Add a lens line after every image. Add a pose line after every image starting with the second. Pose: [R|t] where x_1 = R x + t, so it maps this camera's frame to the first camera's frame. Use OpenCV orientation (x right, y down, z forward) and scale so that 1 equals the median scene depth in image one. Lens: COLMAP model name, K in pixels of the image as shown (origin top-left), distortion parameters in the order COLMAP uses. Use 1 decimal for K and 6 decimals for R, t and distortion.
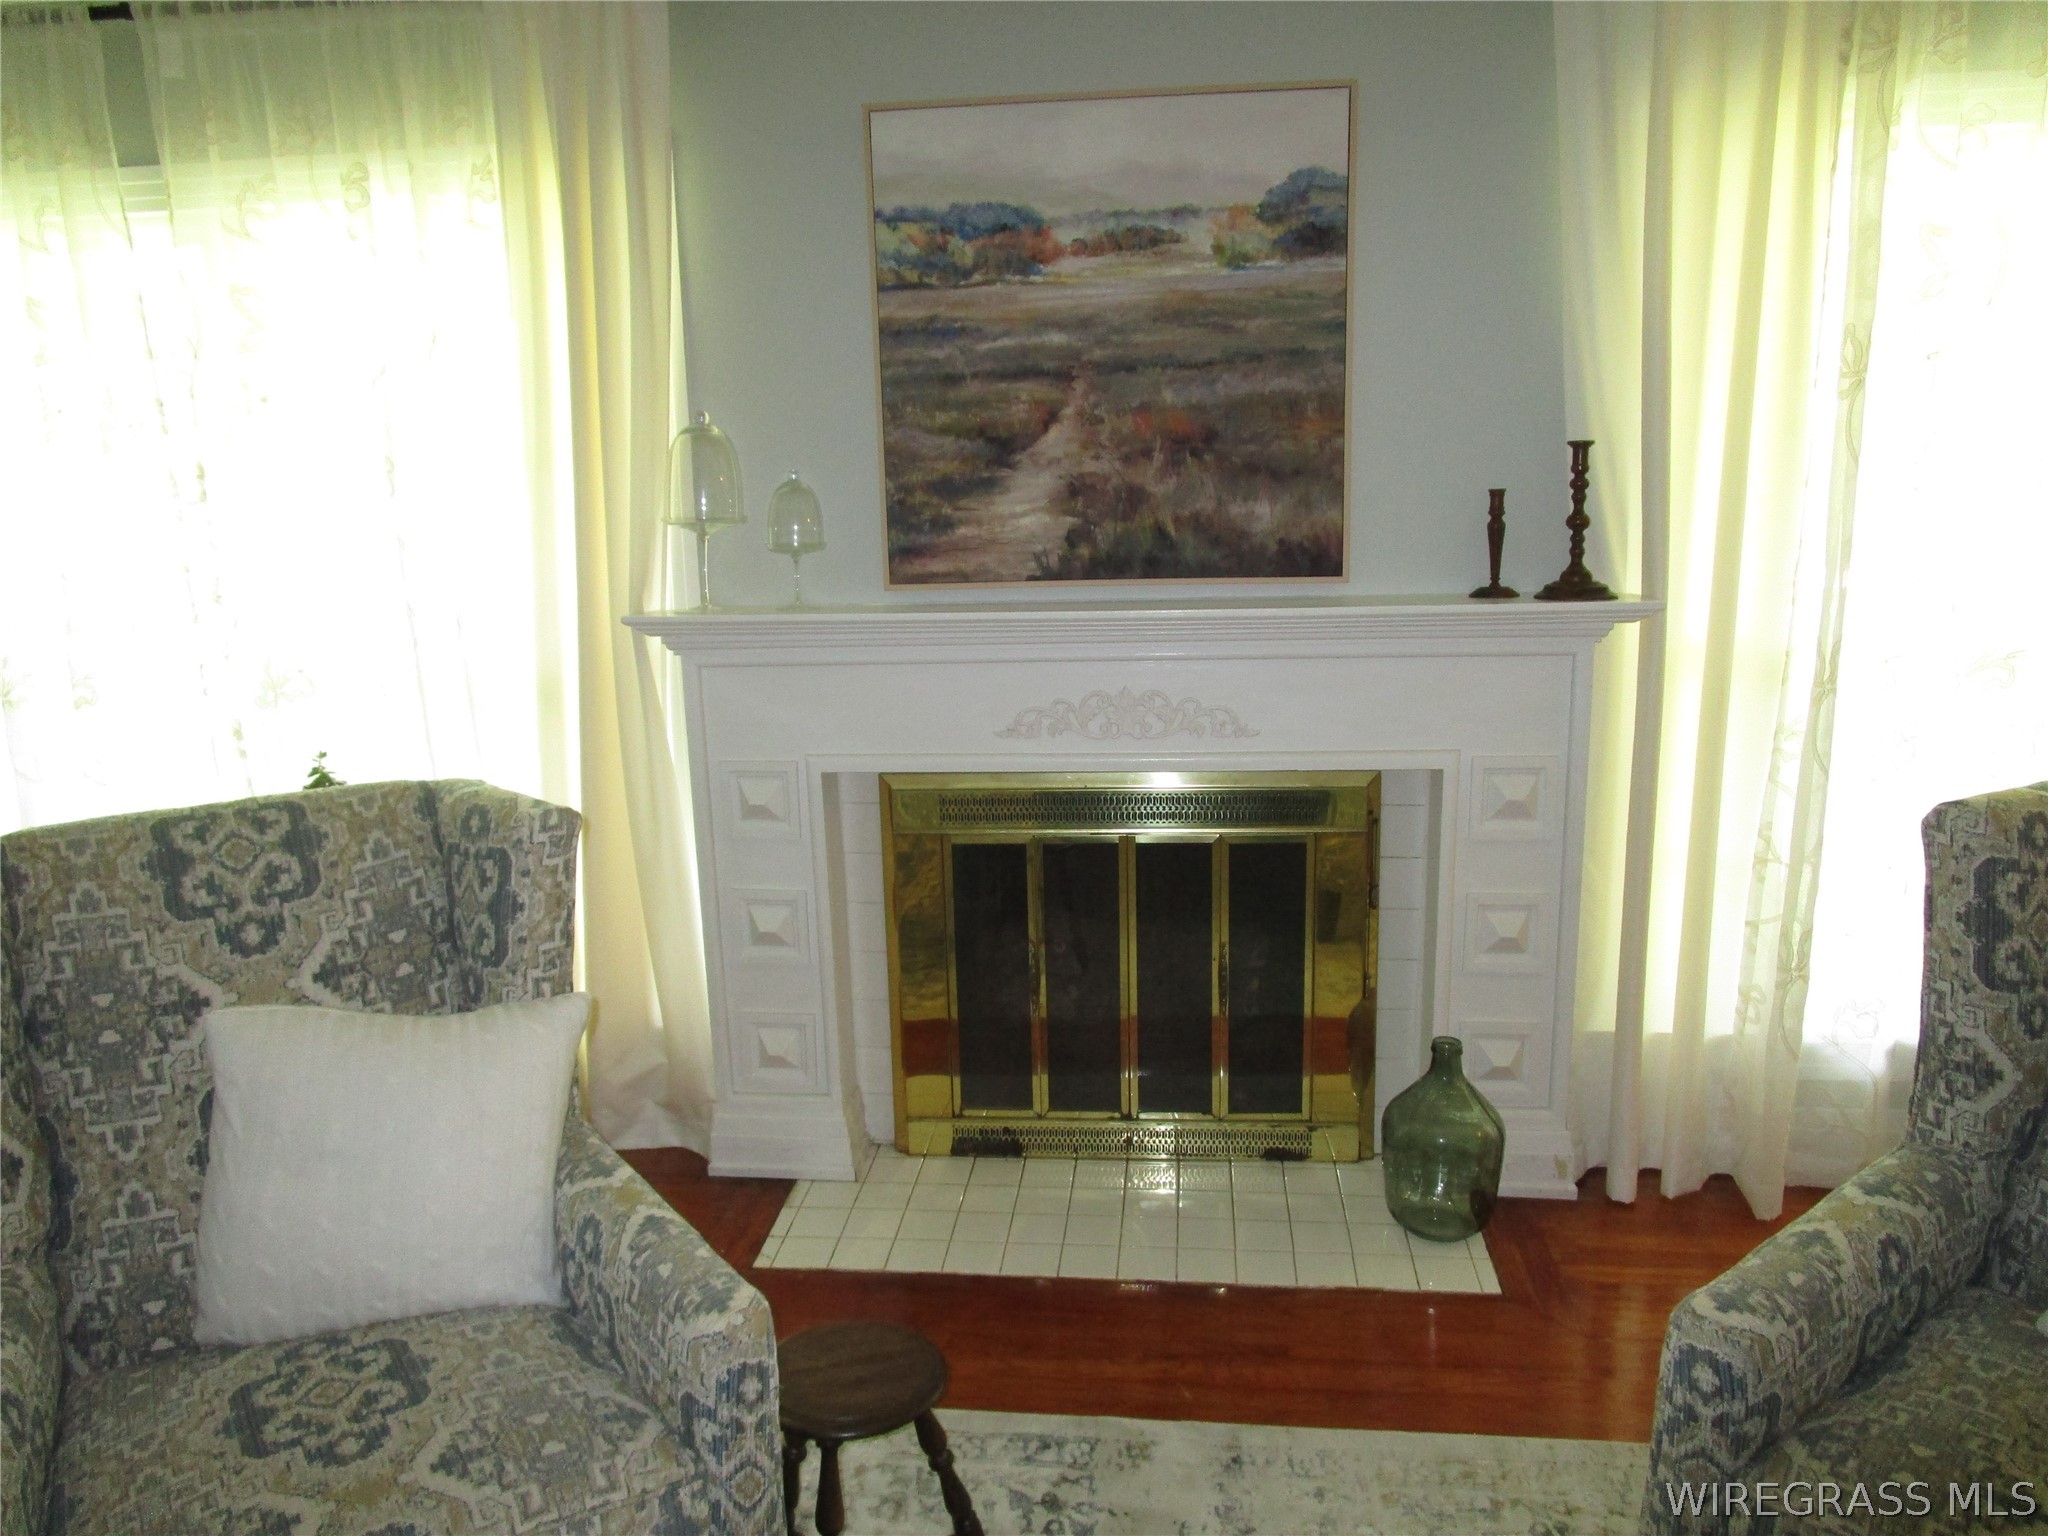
lens RADIAL K [[1449.5, 0, 1024.0], [0, 1449.5, 768.0], [0, 0, 1]] dist [-0.039730, 0.005310]
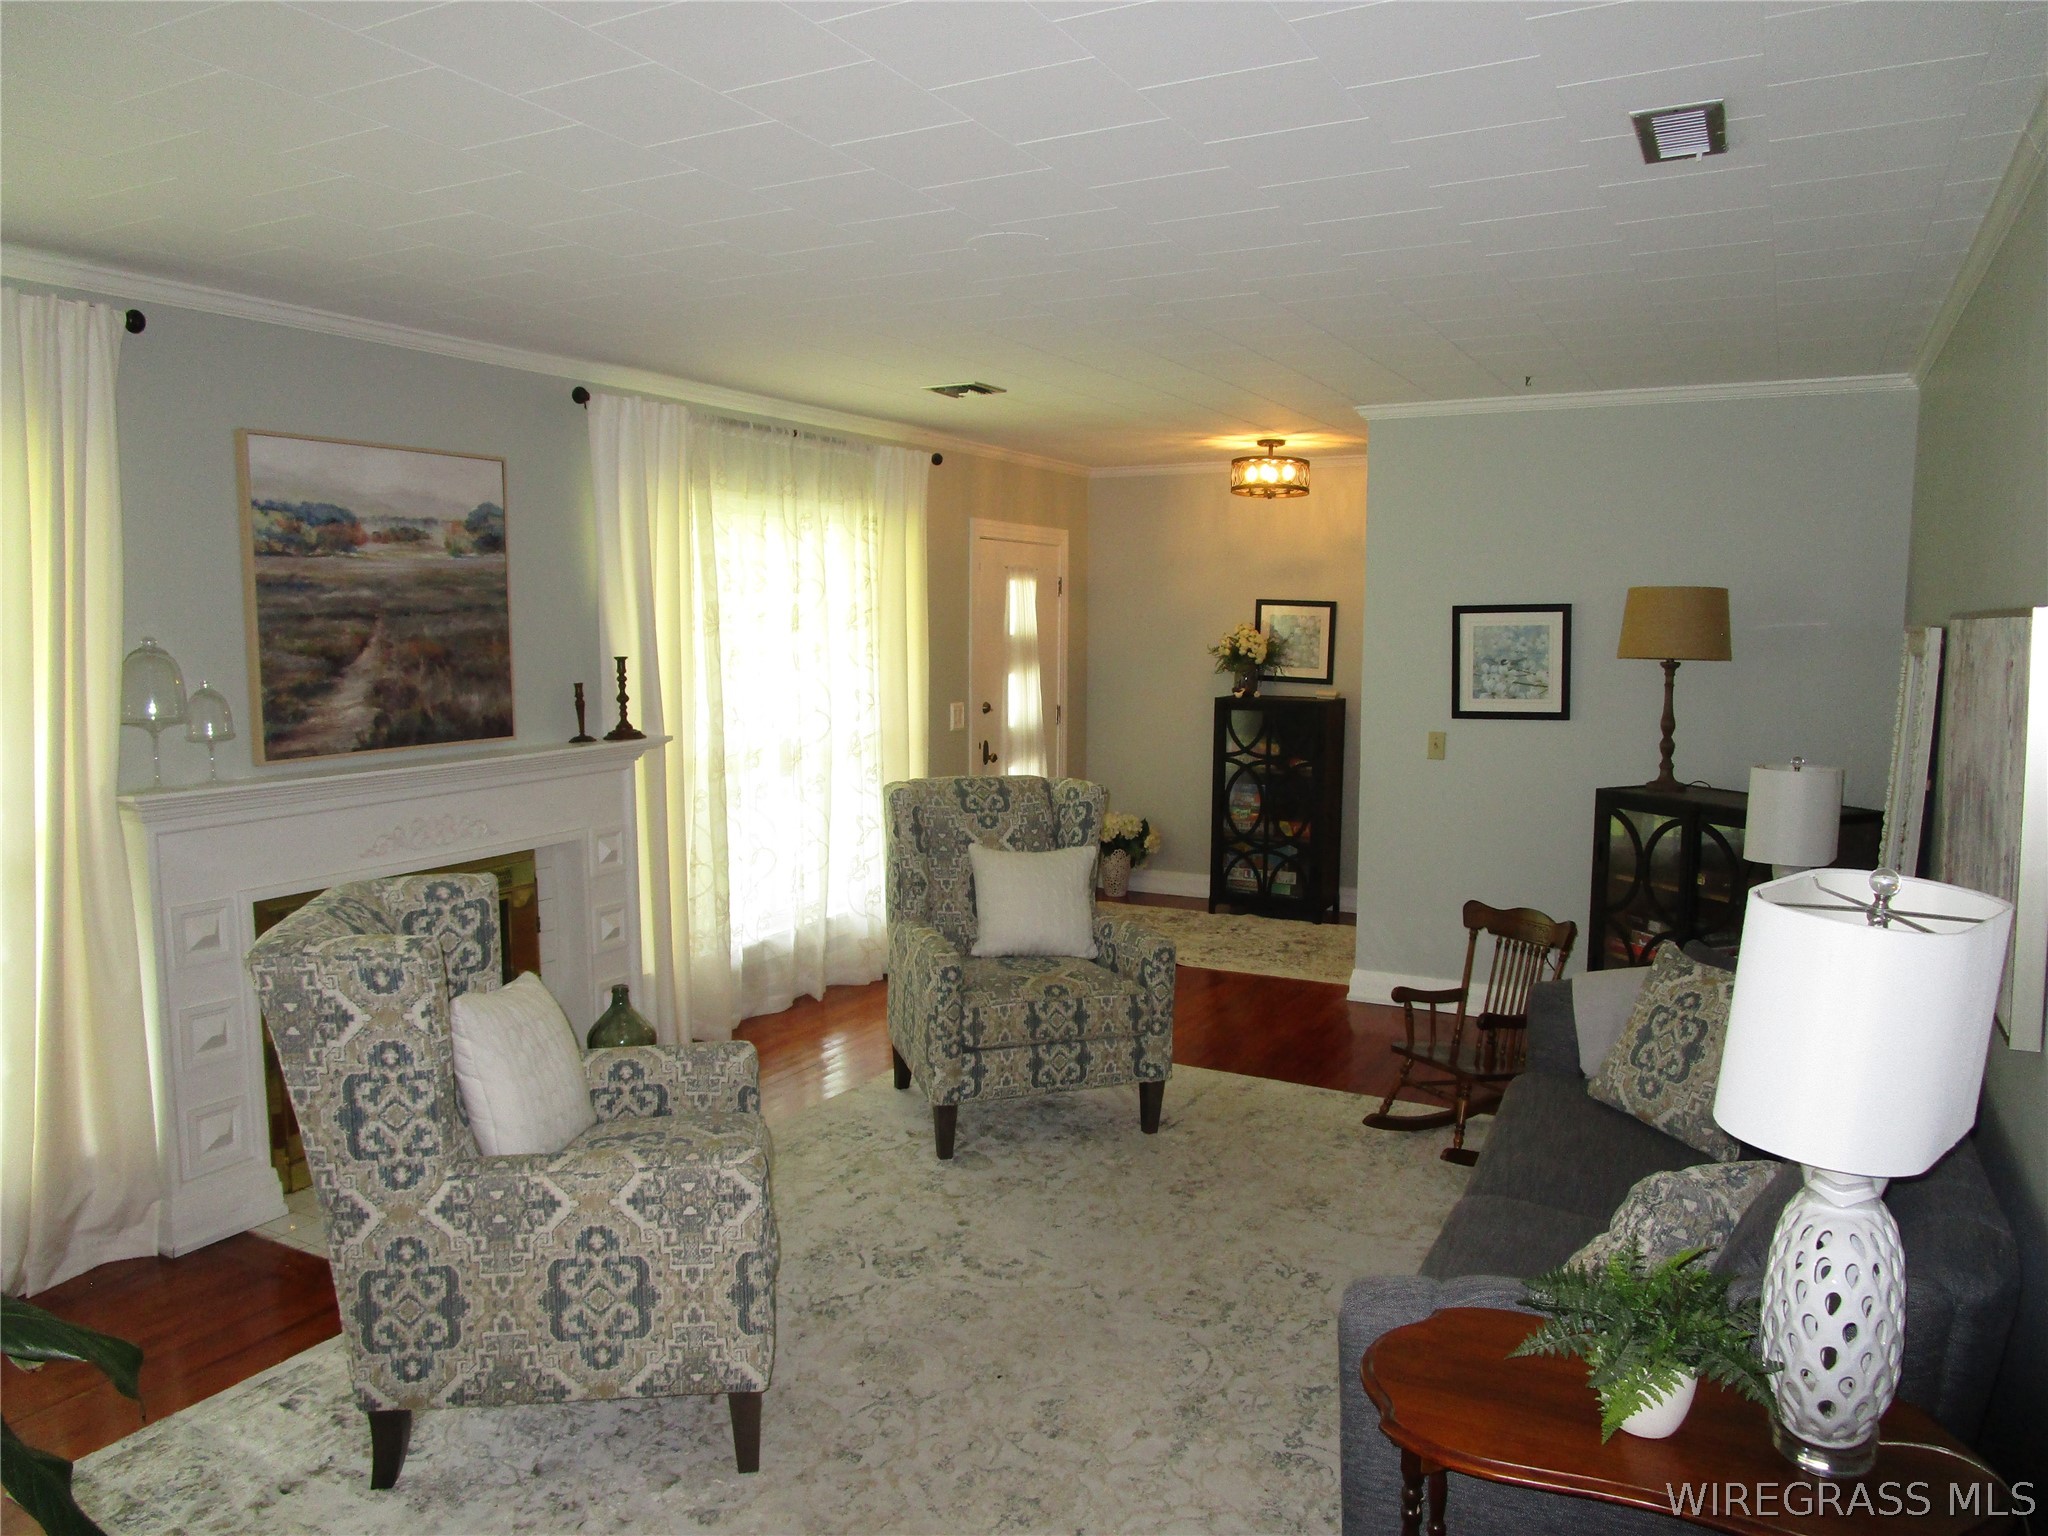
lens RADIAL K [[1458.2, 0, 1019.4], [0, 1458.2, 769.5], [0, 0, 1]] dist [-0.030241, 0.012426]
pose [[0.374487, -0.074734, 0.924216, -1.150012], [0.197840, 0.980234, -0.000900, 0.025162], [-0.905880, 0.183184, 0.381870, -0.182934]]
